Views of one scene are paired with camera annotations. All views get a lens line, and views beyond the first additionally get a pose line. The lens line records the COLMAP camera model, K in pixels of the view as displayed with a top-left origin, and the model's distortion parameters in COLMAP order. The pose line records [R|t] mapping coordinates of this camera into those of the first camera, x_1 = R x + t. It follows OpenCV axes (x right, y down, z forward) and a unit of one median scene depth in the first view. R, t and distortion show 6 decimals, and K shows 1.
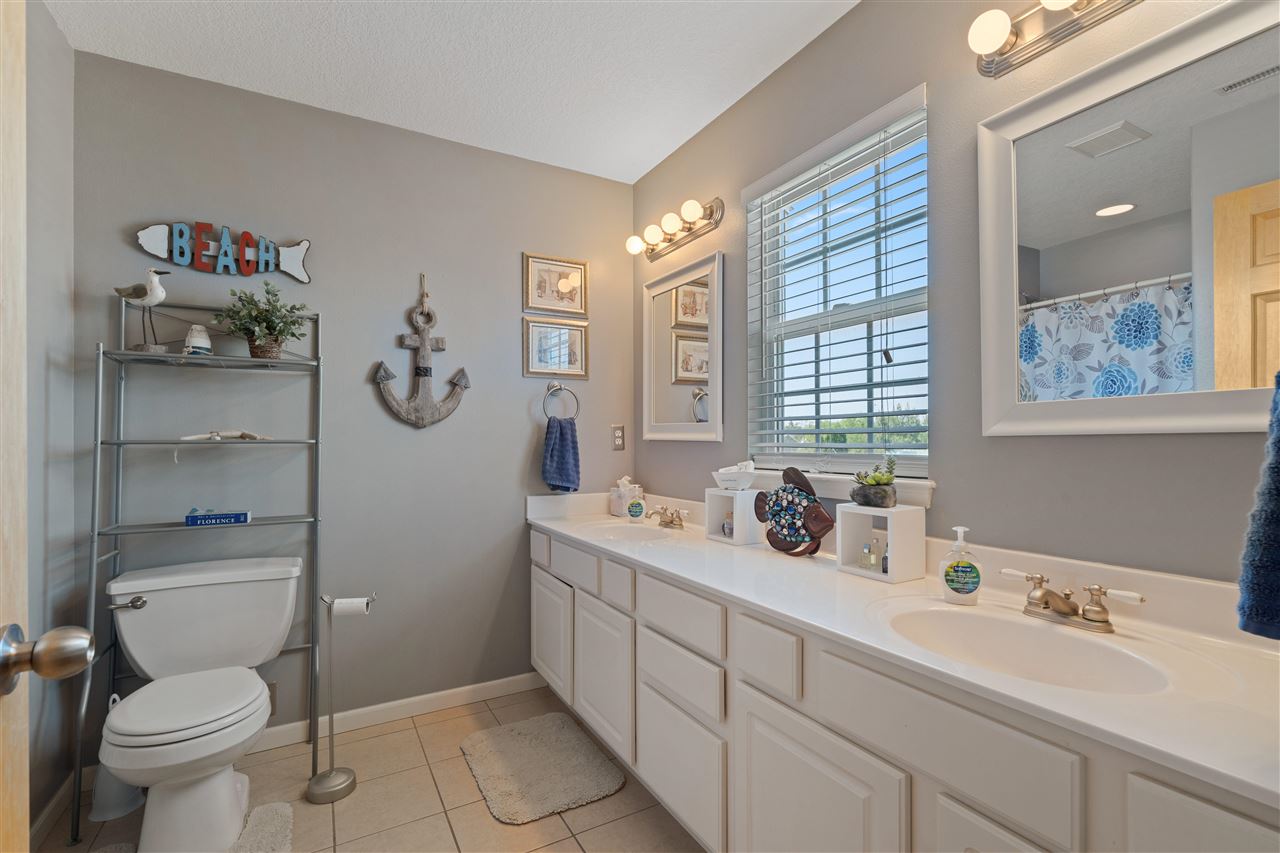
lens RADIAL K [[578.6, 0, 639.8], [0, 578.6, 431.2], [0, 0, 1]] dist [-0.007324, 0.002944]
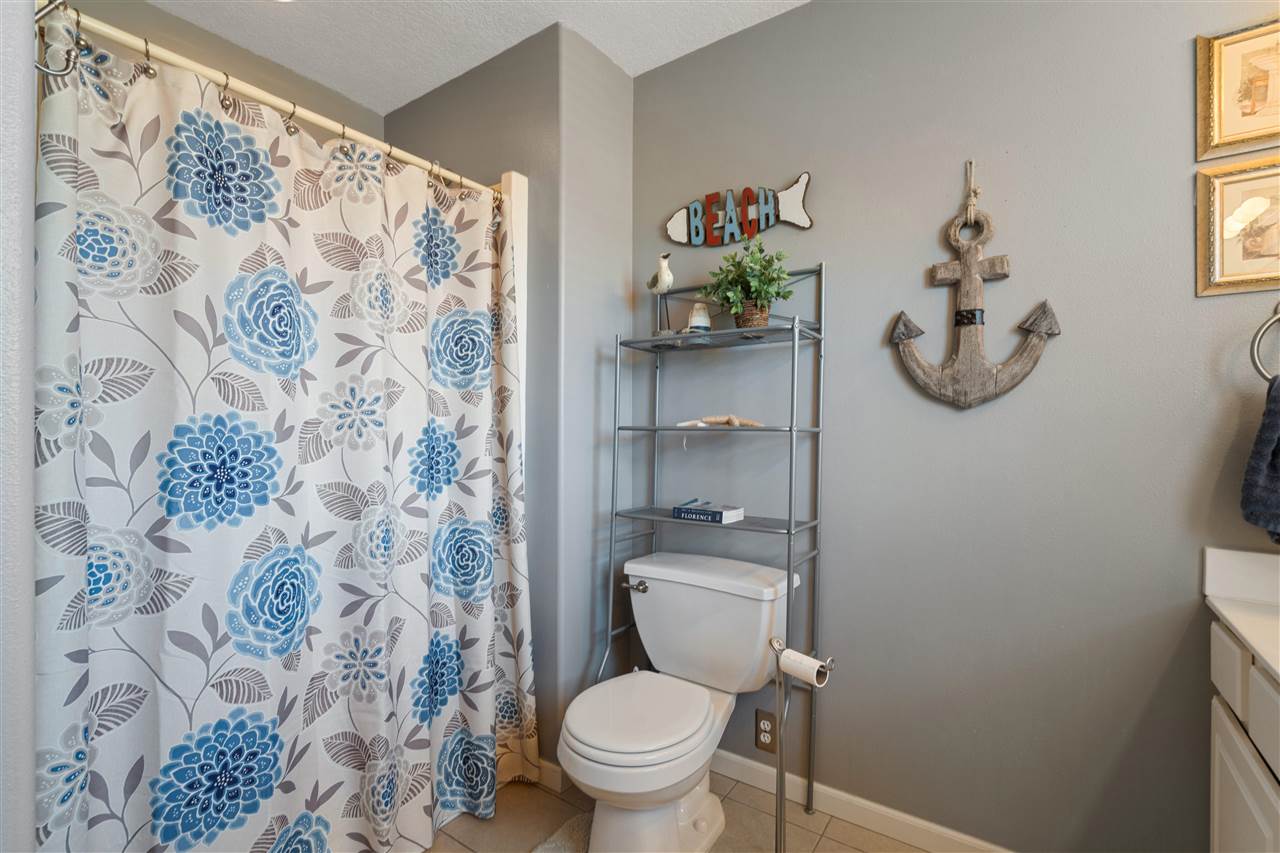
lens RADIAL K [[578.6, 0, 641.3], [0, 578.6, 426.5], [0, 0, 1]] dist [-0.007324, 0.002944]
pose [[0.436931, 0.004264, -0.899485, 0.034461], [0.010177, 0.999901, 0.009683, 0.004798], [0.899437, -0.013385, 0.436845, 0.457634]]
